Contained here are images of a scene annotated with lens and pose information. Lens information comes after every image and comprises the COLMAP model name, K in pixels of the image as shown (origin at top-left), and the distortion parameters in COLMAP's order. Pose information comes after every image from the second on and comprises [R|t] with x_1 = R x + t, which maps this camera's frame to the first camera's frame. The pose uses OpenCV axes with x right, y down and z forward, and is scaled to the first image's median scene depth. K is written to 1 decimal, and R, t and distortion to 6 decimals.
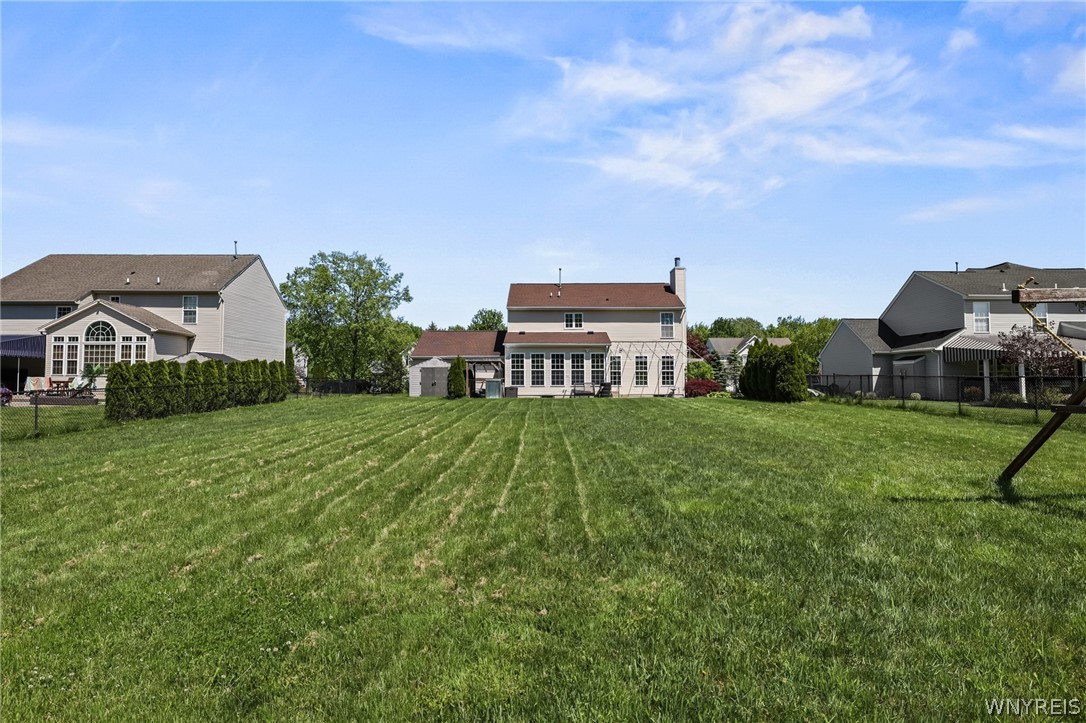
lens RADIAL K [[558.3, 0, 543.0], [0, 558.3, 361.5], [0, 0, 1]] dist [0.000794, 0.000076]
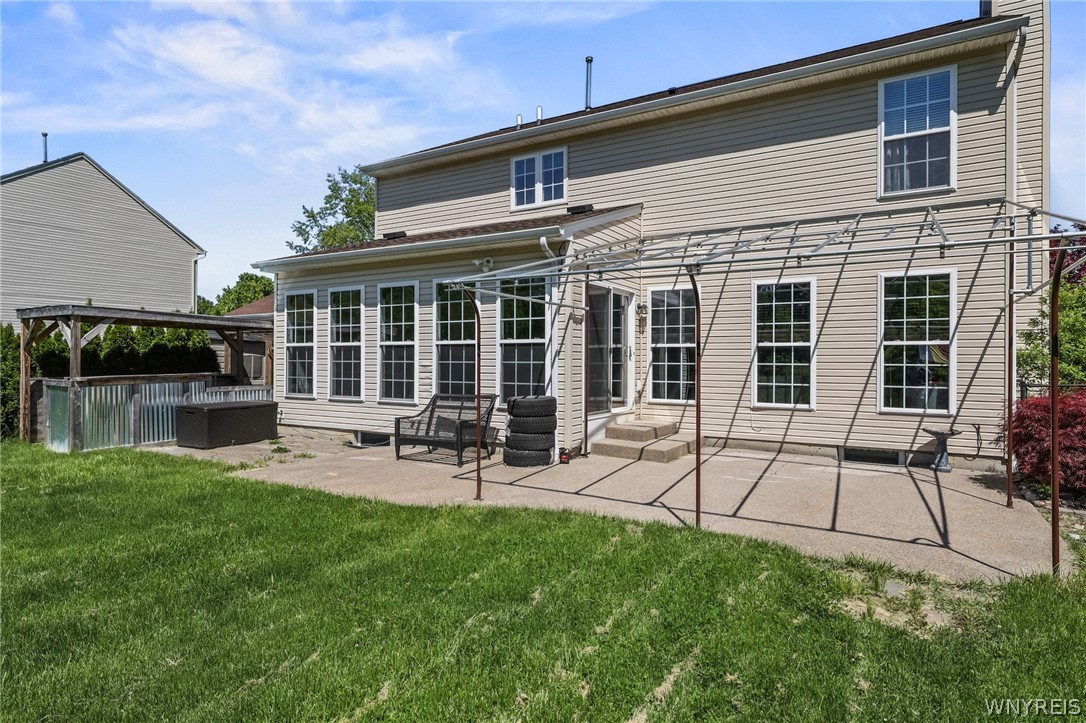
lens RADIAL K [[558.3, 0, 543.0], [0, 558.3, 361.5], [0, 0, 1]] dist [0.000794, 0.000076]
pose [[0.851517, 0.008764, -0.524253, 0.214972], [0.016024, 0.998958, 0.042726, 0.012035], [0.524081, -0.044783, 0.850490, 0.742080]]
